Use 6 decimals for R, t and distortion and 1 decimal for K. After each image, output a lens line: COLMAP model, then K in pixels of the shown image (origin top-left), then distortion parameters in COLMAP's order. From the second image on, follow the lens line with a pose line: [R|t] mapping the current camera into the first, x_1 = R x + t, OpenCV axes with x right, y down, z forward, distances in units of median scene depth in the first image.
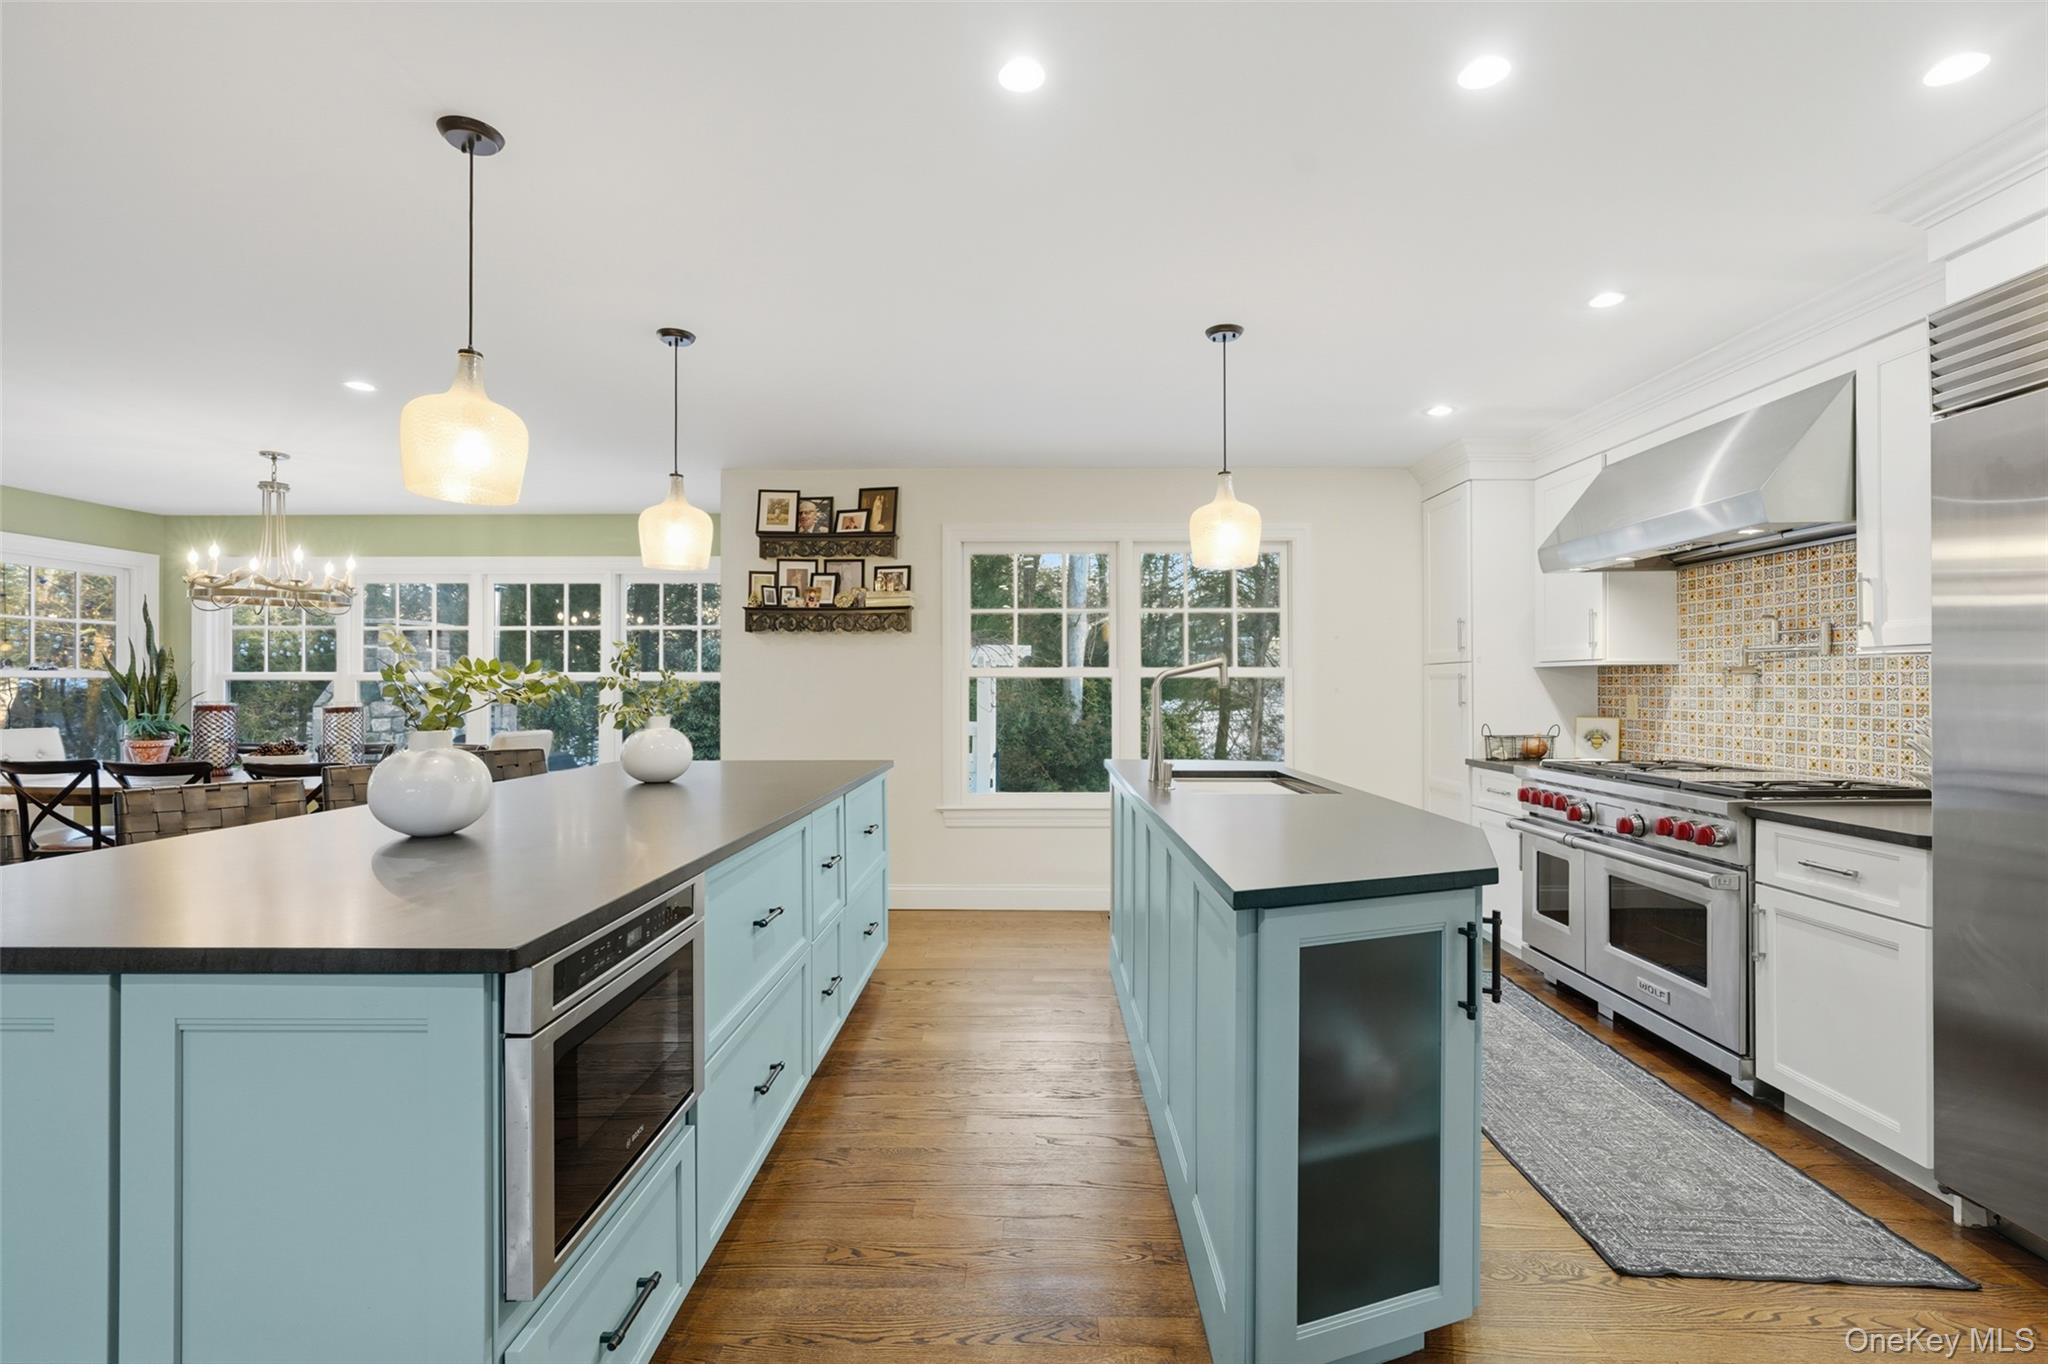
lens RADIAL K [[930.7, 0, 1024.0], [0, 930.7, 682.0], [0, 0, 1]] dist [-0.002342, 0.000204]
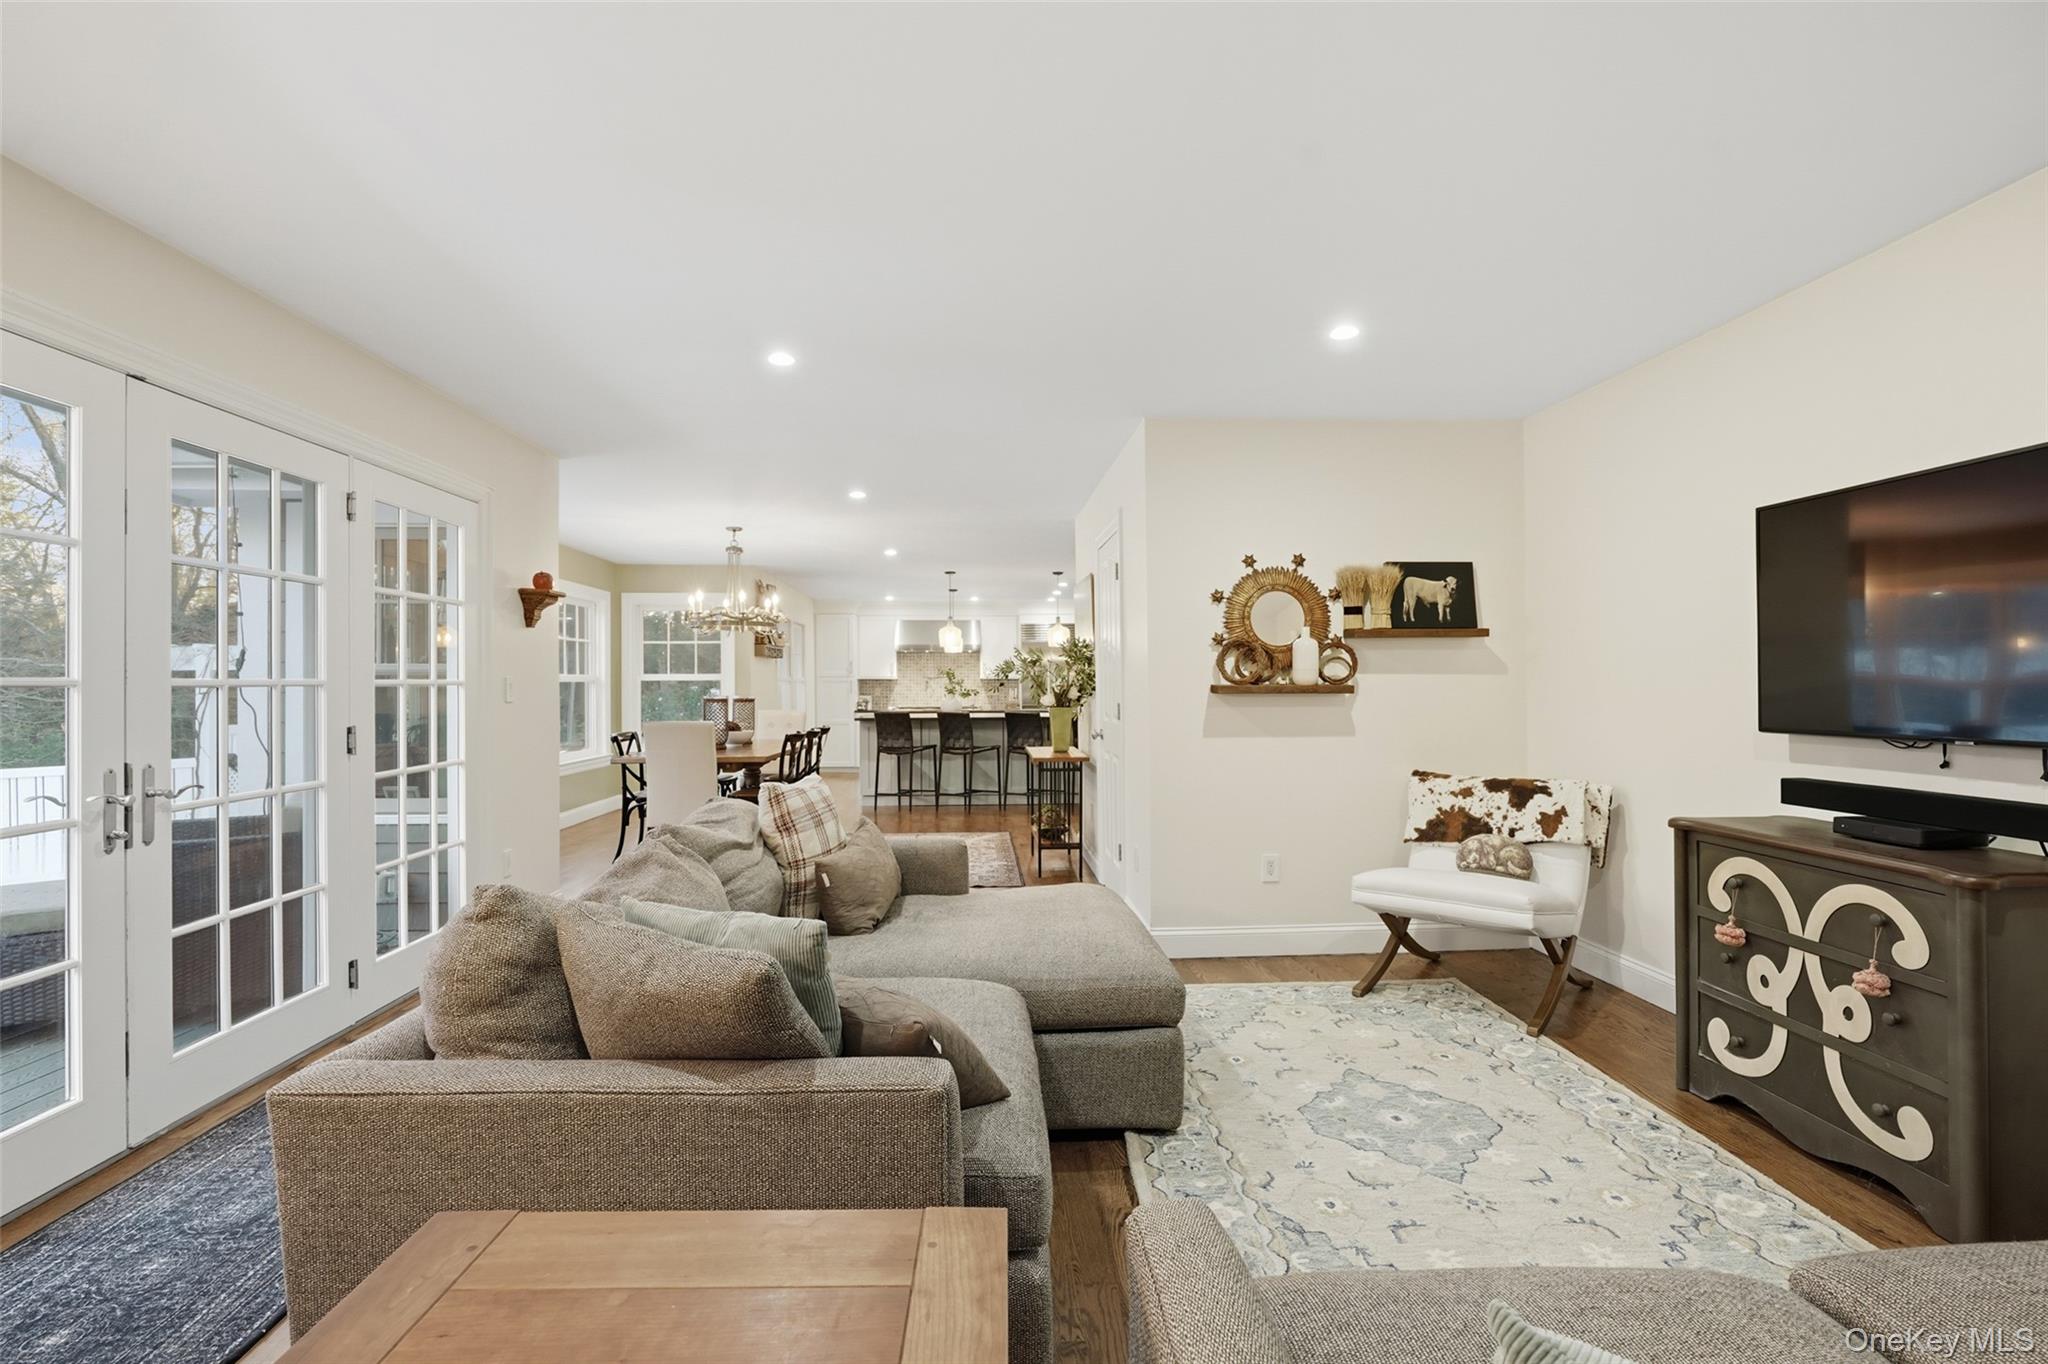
lens RADIAL K [[930.7, 0, 1024.0], [0, 930.7, 682.0], [0, 0, 1]] dist [-0.002342, 0.000204]
pose [[-0.063103, 0.003498, 0.998001, -2.645681], [-0.004753, 0.999981, -0.003805, 0.002846], [-0.997996, -0.004983, -0.063085, 0.718069]]
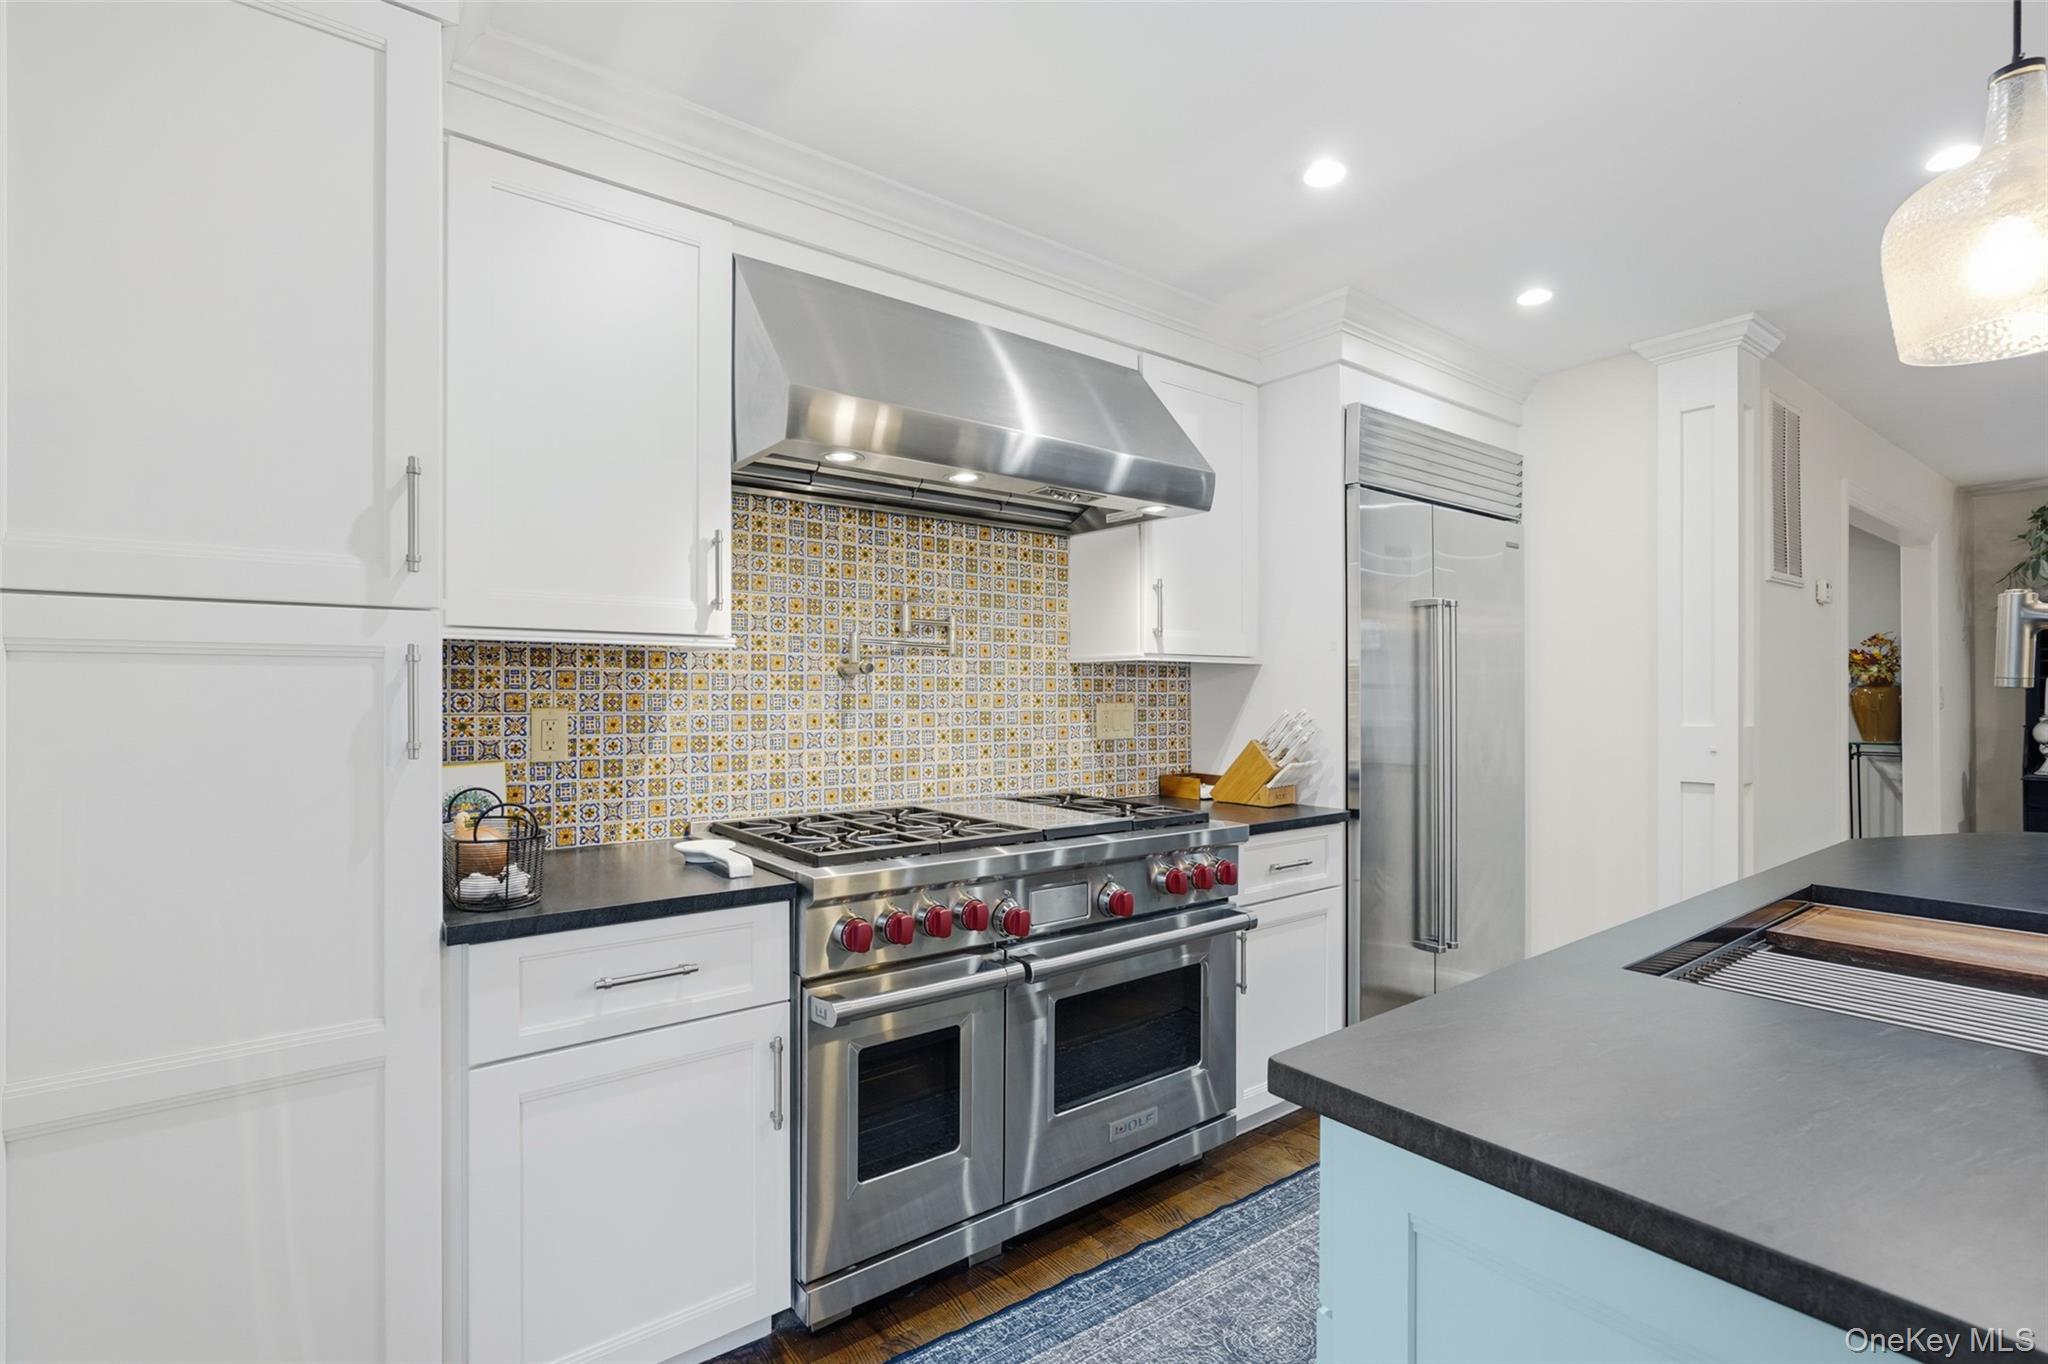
lens RADIAL K [[935.7, 0, 1019.8], [0, 935.7, 690.3], [0, 0, 1]] dist [-0.011423, 0.000547]
pose [[-0.611950, 0.004664, 0.790883, 0.128038], [-0.003256, 0.999959, -0.008416, 0.007394], [-0.790890, -0.007725, -0.611910, 1.133071]]
